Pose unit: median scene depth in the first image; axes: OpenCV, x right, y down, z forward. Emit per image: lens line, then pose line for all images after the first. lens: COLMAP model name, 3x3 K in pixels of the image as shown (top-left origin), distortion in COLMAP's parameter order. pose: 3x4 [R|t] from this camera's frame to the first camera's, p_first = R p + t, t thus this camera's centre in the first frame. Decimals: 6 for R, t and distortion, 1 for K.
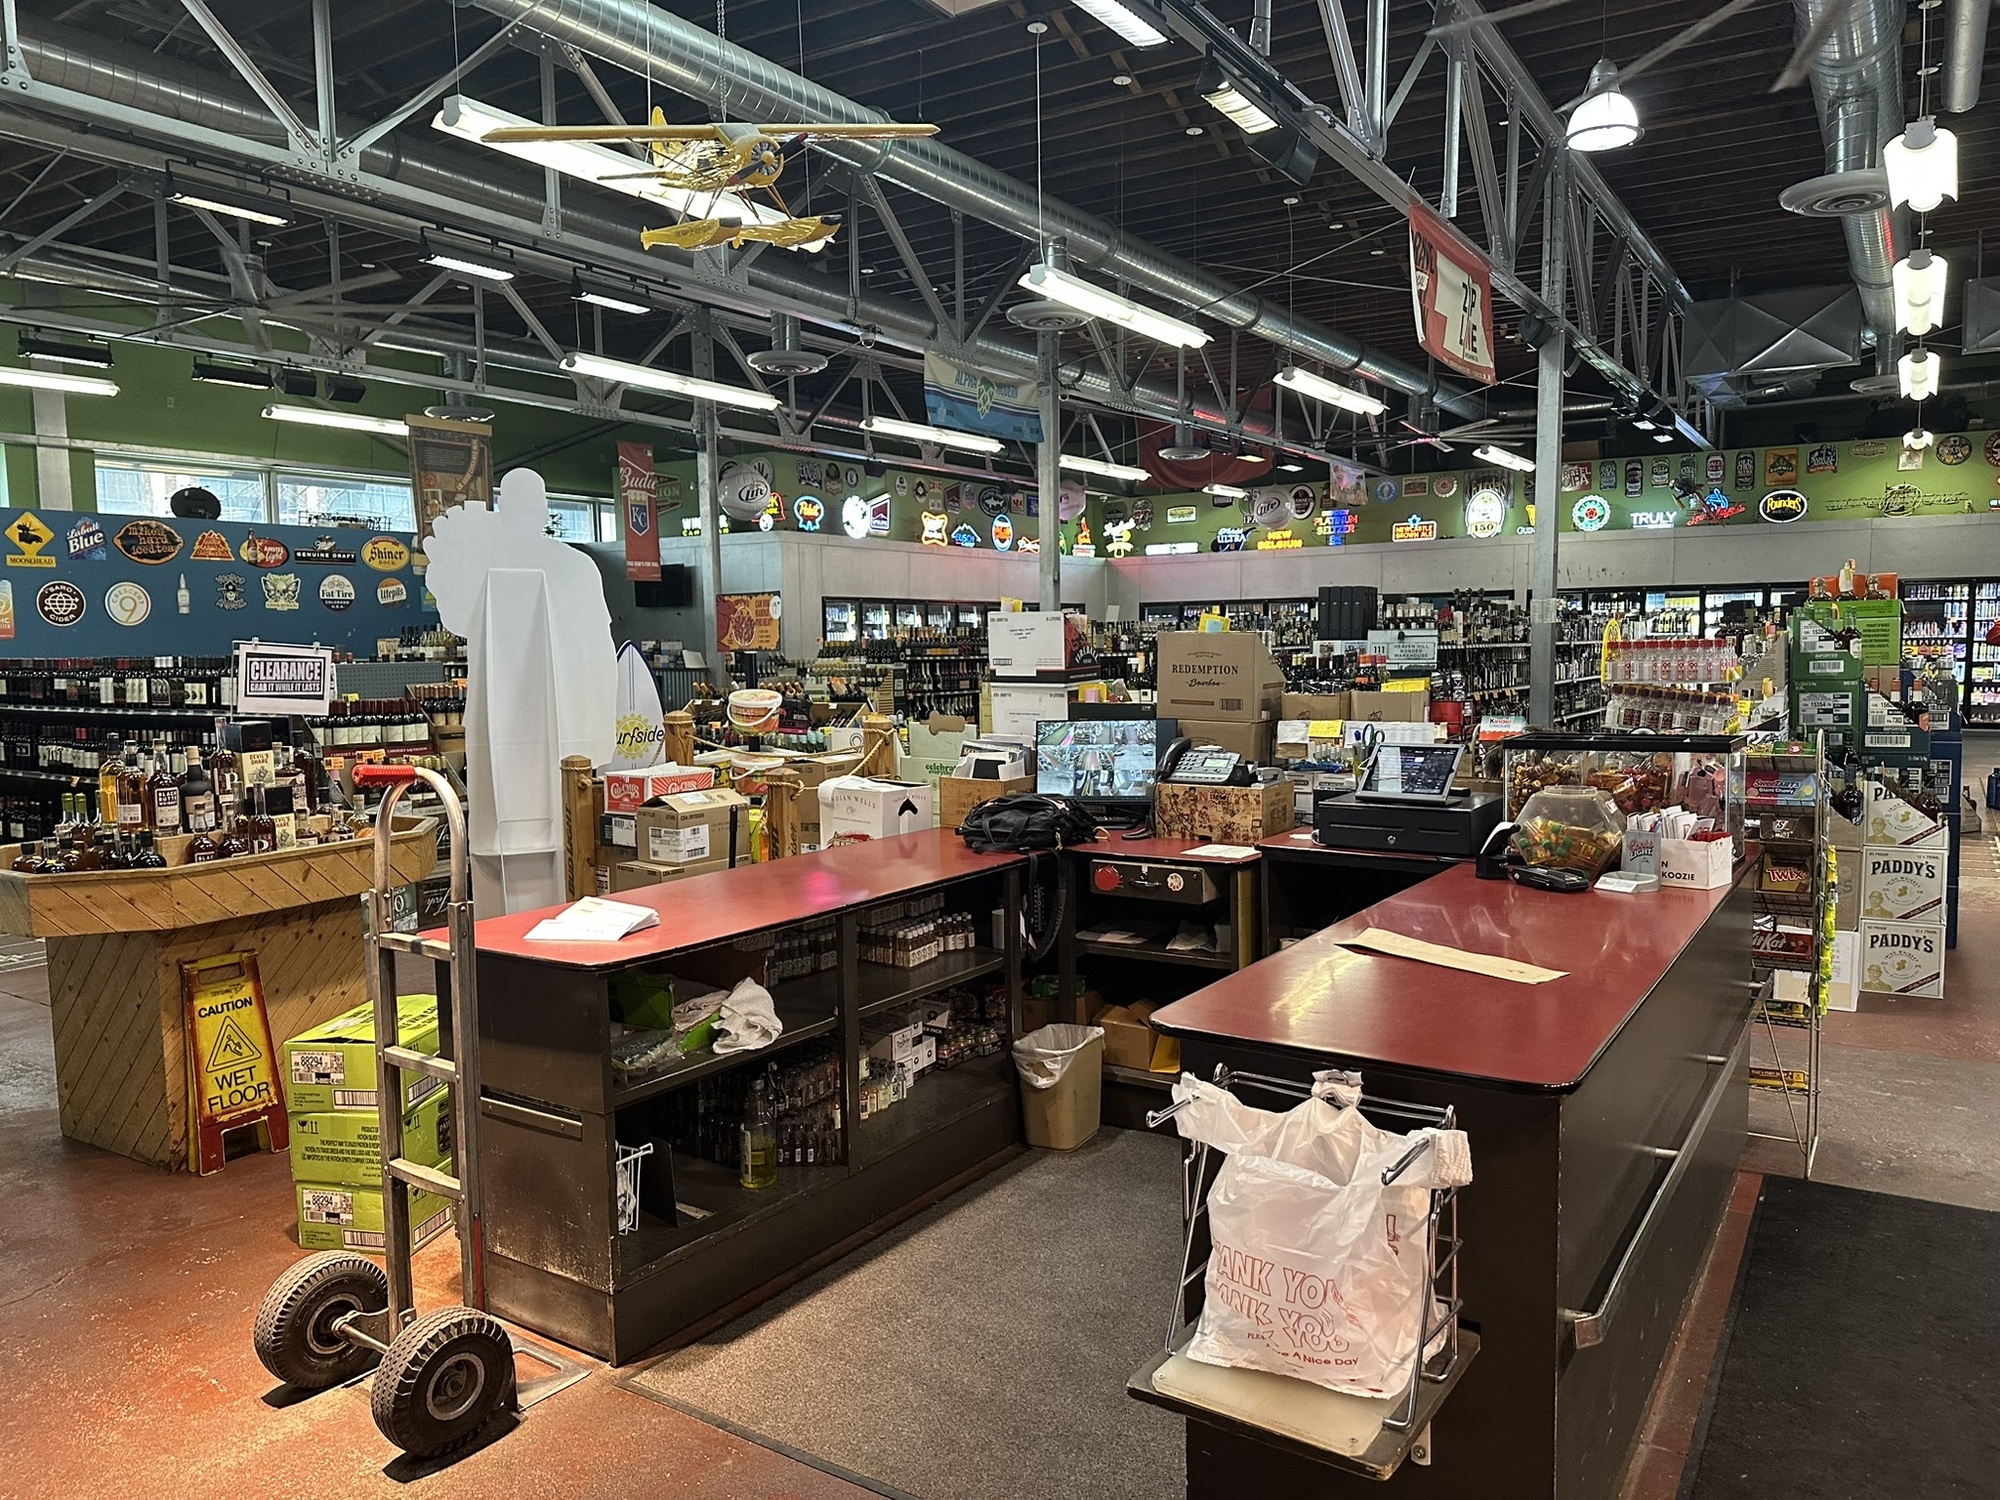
lens RADIAL K [[1386.2, 0, 1009.0], [0, 1386.2, 752.3], [0, 0, 1]] dist [-0.007912, -0.012616]
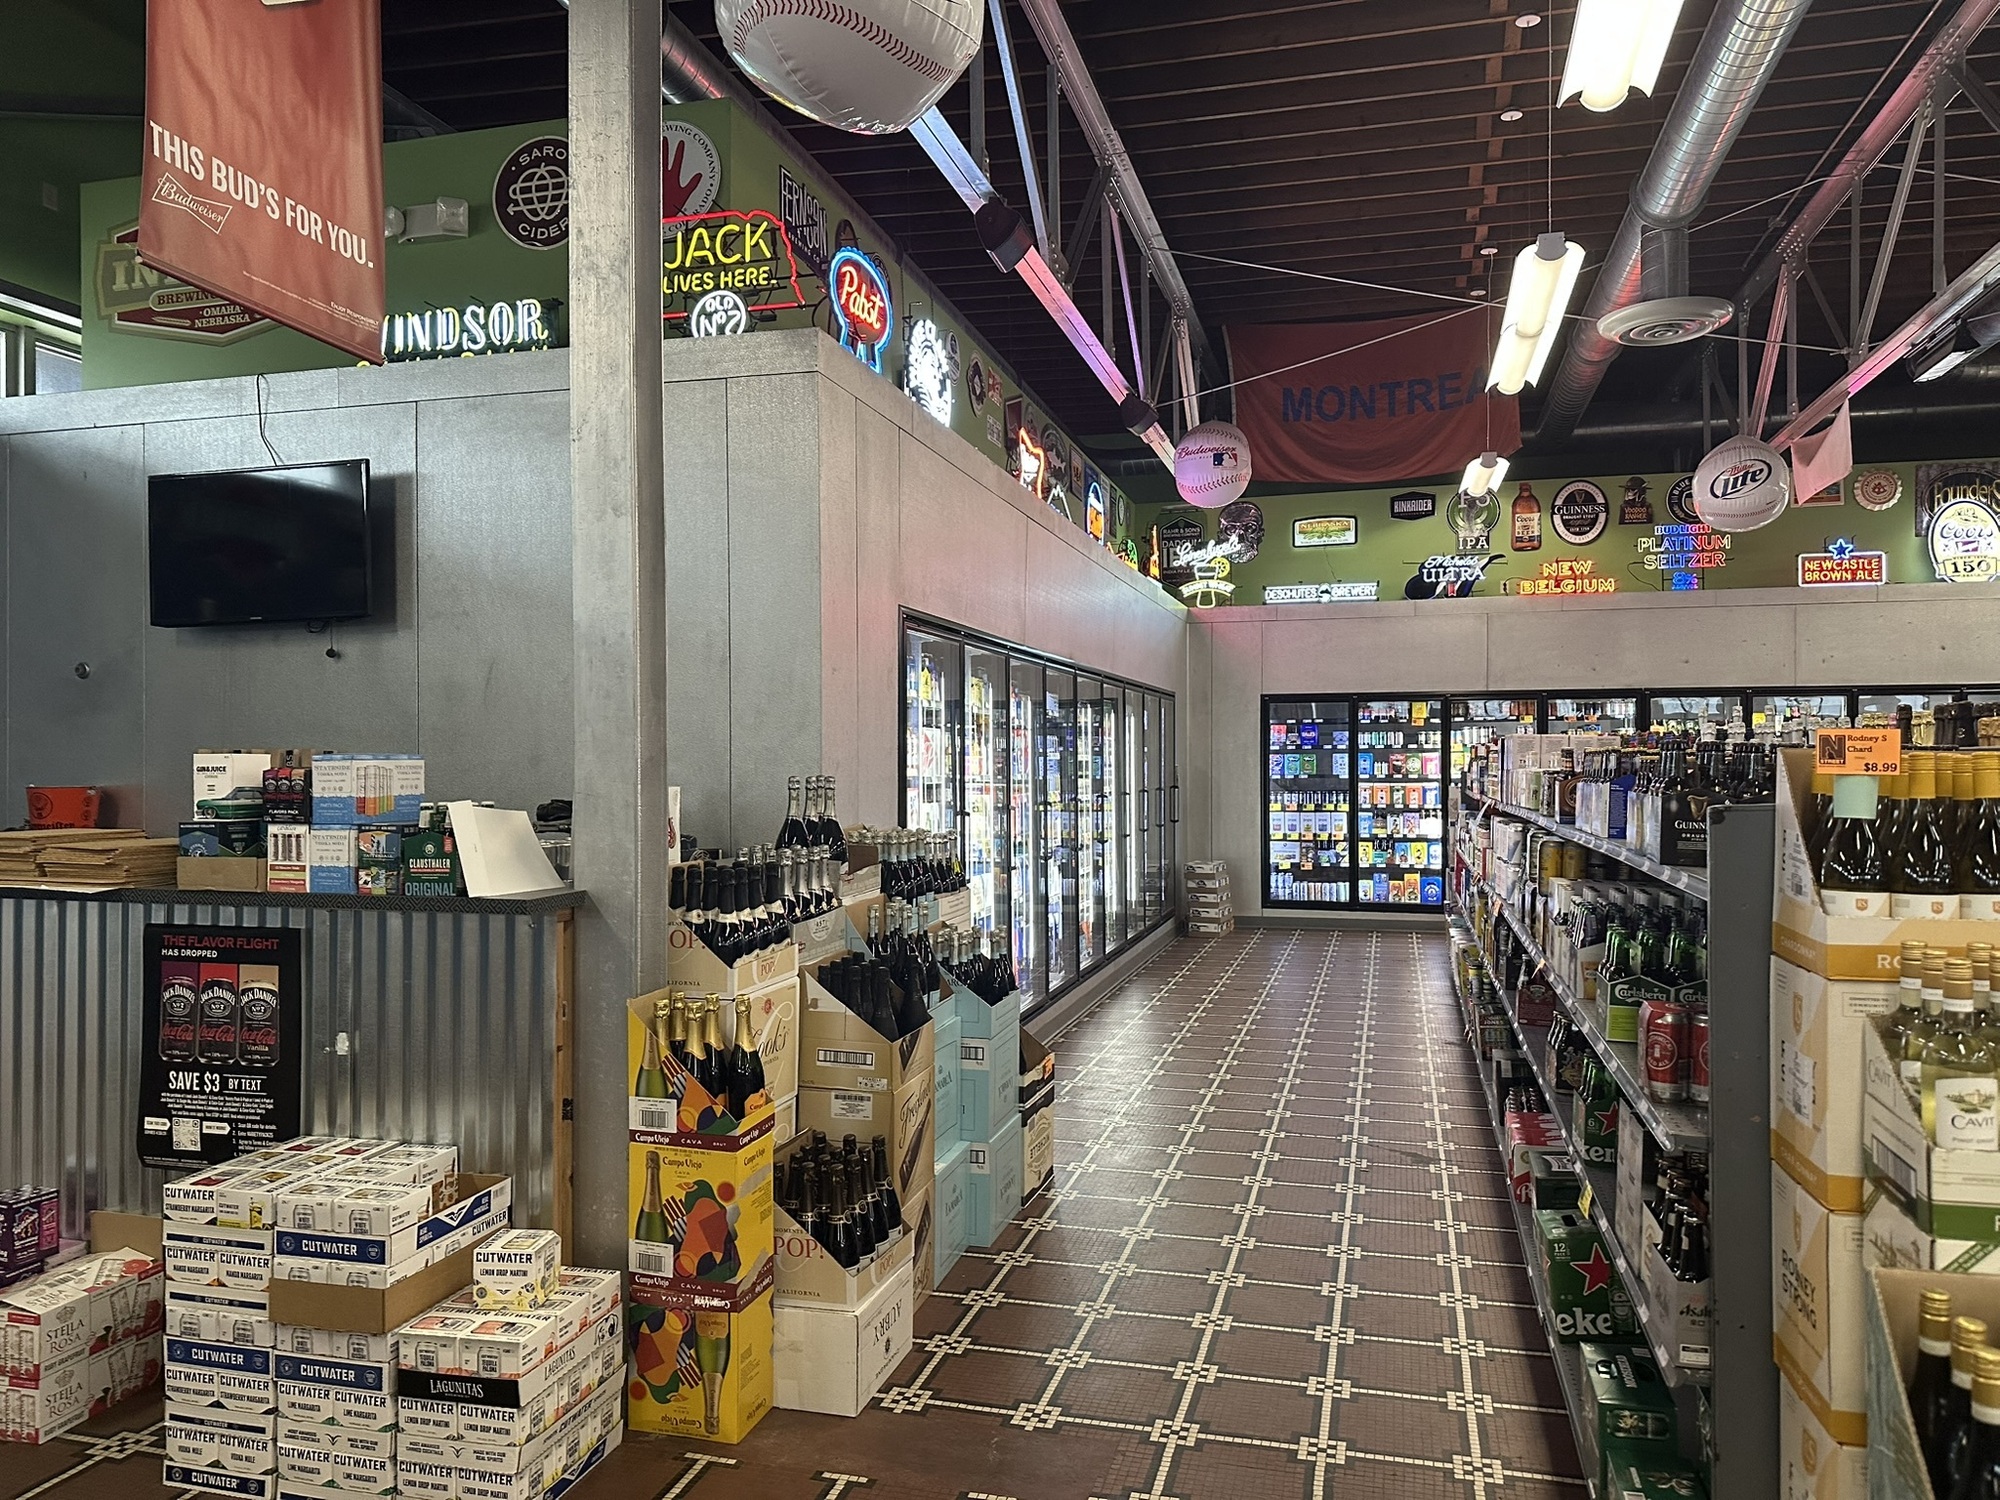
lens RADIAL K [[1386.2, 0, 1008.7], [0, 1386.2, 750.0], [0, 0, 1]] dist [-0.007912, -0.012616]
pose [[0.956812, 0.014361, 0.290353, -0.217031], [0.012368, 0.995864, -0.090013, -0.062768], [-0.290445, 0.089717, 0.952677, 0.803626]]
